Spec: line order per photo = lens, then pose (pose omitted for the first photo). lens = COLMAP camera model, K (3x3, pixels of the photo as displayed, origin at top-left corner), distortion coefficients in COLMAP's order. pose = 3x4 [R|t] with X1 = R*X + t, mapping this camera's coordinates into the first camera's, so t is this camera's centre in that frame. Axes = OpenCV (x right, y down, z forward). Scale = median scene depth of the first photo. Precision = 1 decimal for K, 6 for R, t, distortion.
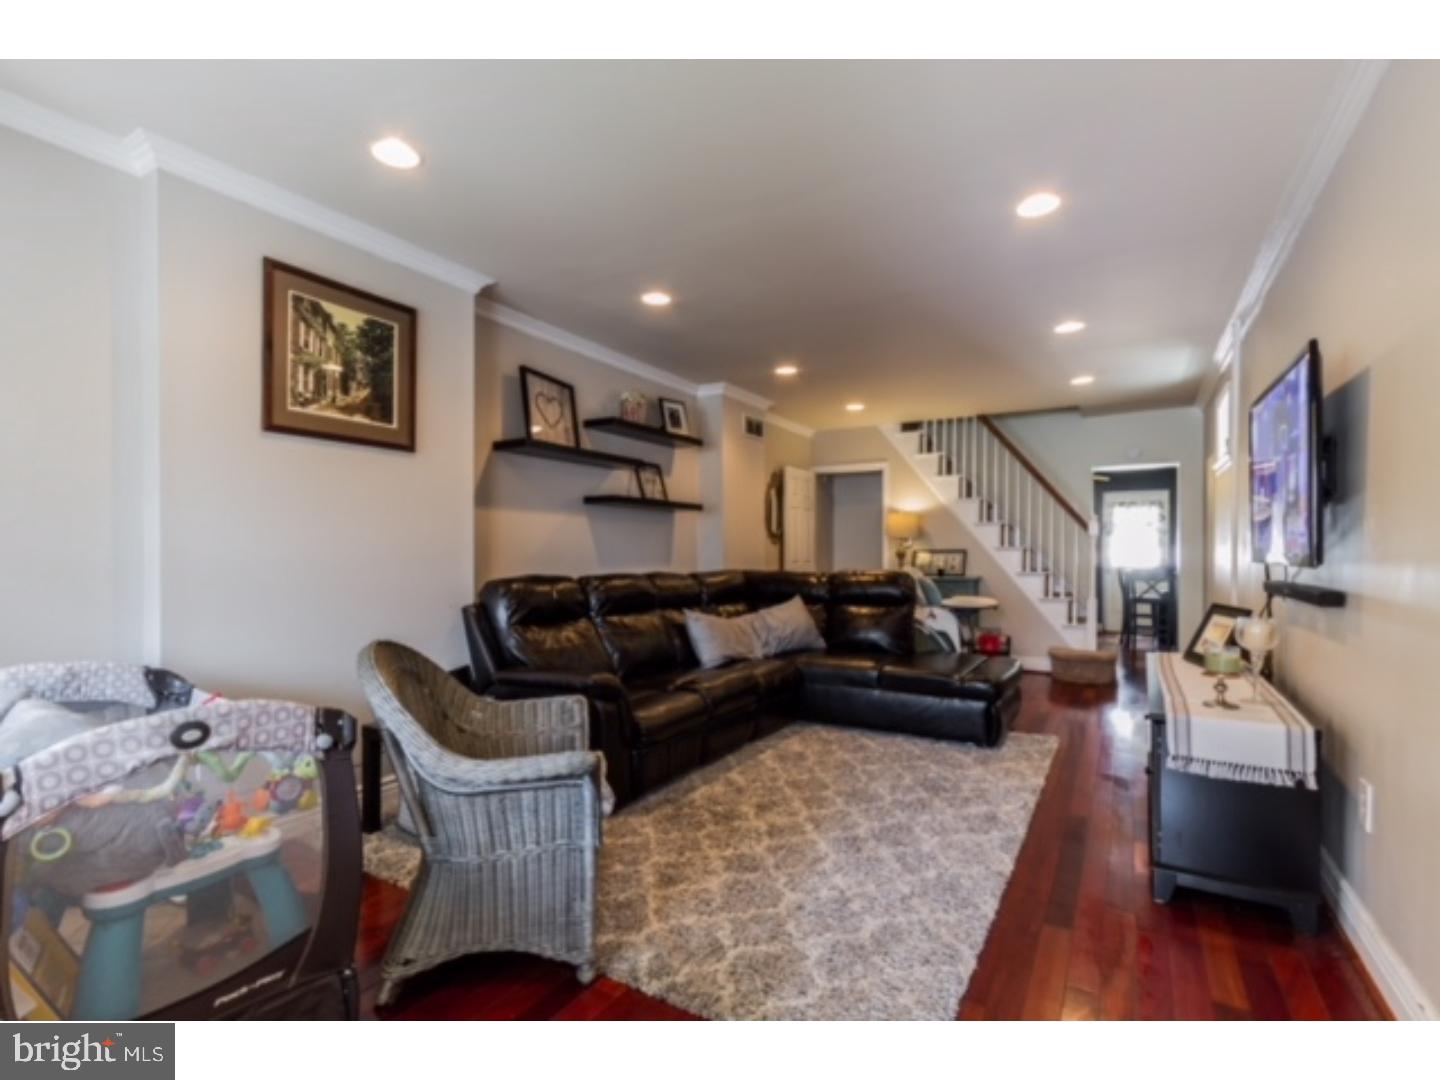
lens RADIAL K [[703.5, 0, 720.0], [0, 703.5, 540.0], [0, 0, 1]] dist [-0.001742, -0.000495]
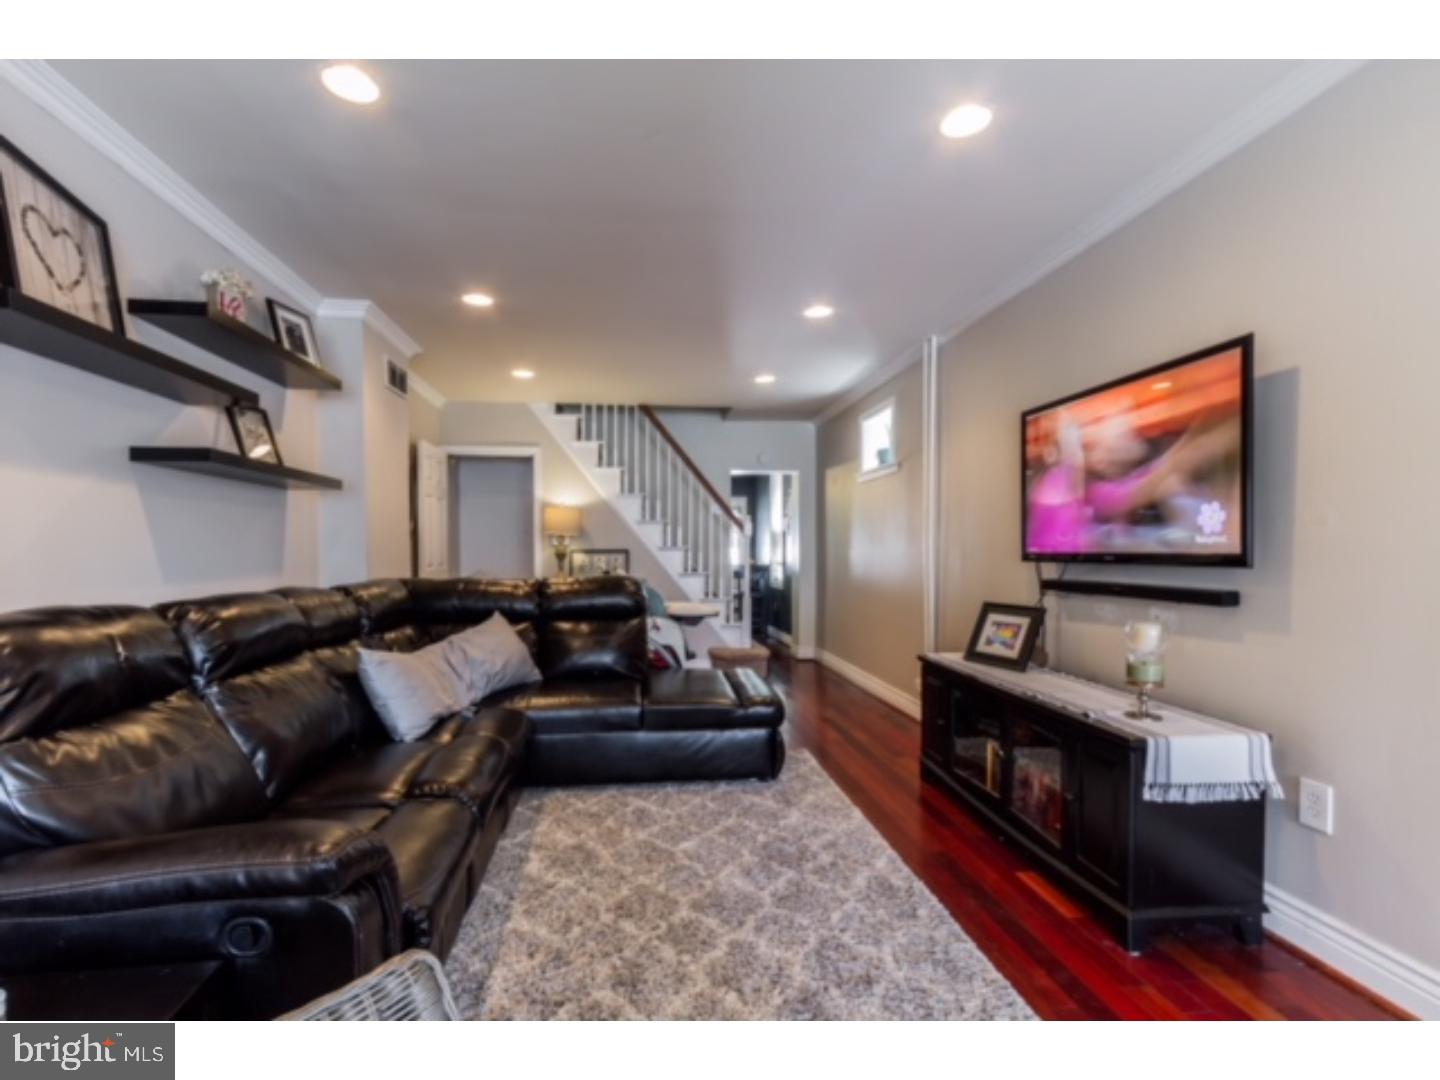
lens RADIAL K [[681.3, 0, 714.2], [0, 681.3, 551.6], [0, 0, 1]] dist [0.000502, 0.000581]
pose [[0.795197, -0.001723, 0.606349, -0.144322], [-0.008464, 0.999867, 0.013940, 0.004450], [-0.606293, -0.016217, 0.795076, 0.314986]]
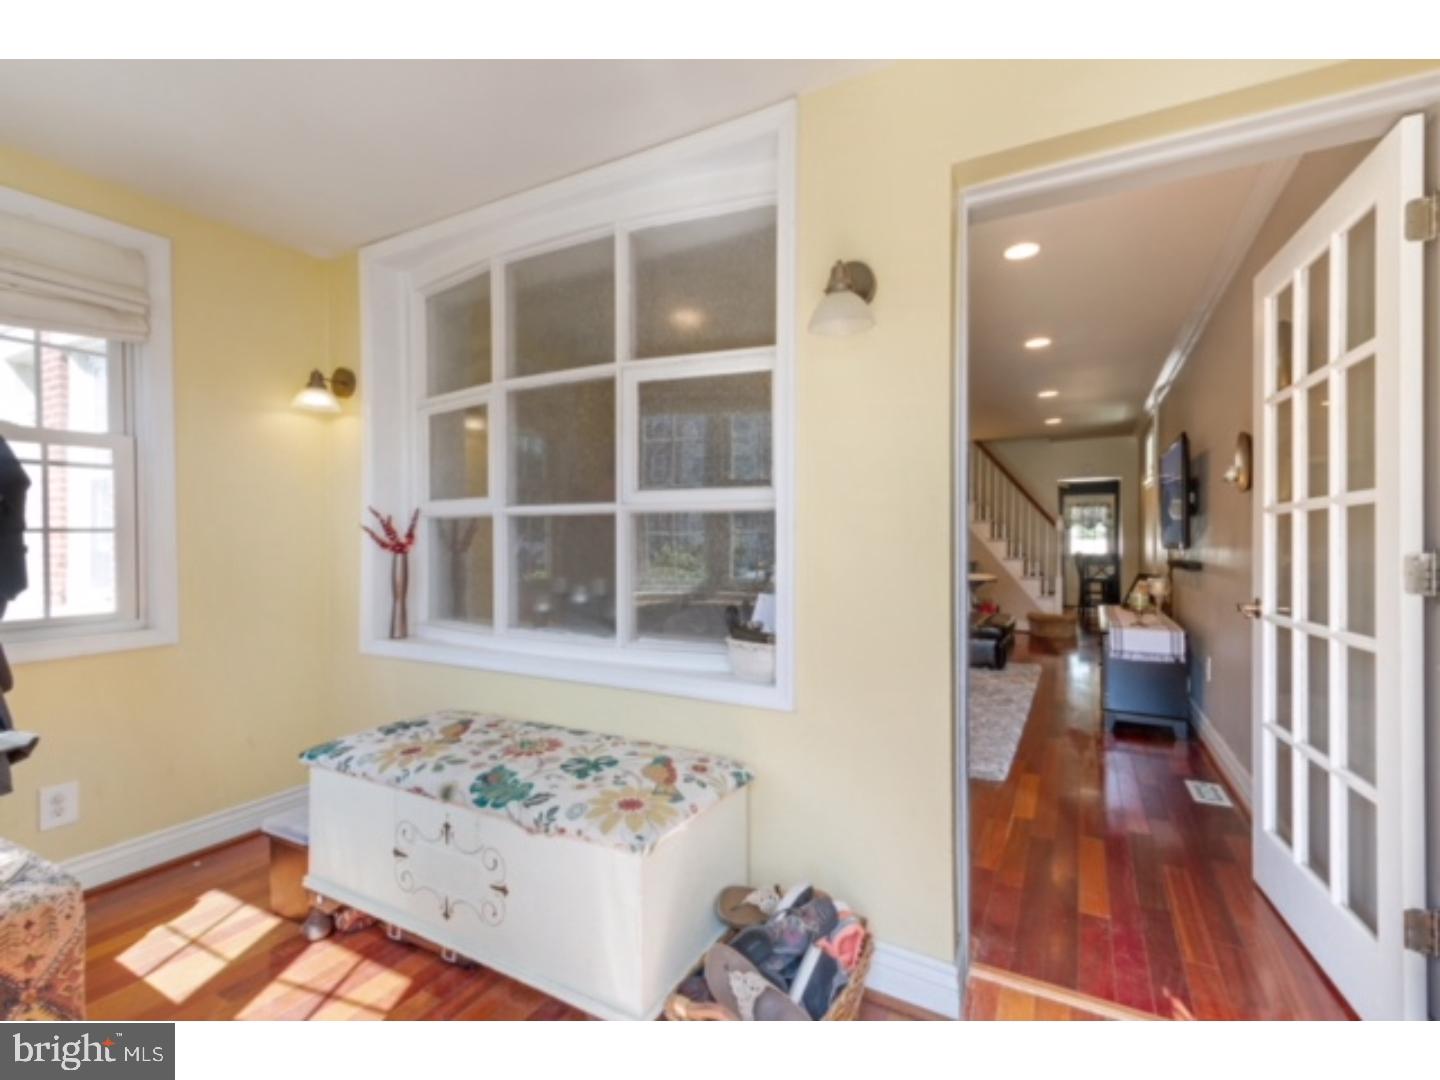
lens RADIAL K [[654.4, 0, 725.9], [0, 654.4, 538.1], [0, 0, 1]] dist [0.000093, 0.000036]
pose [[0.999535, -0.005408, 0.030009, -0.210781], [0.005212, 0.999964, 0.006636, -0.005105], [-0.030044, -0.006476, 0.999528, -0.341302]]
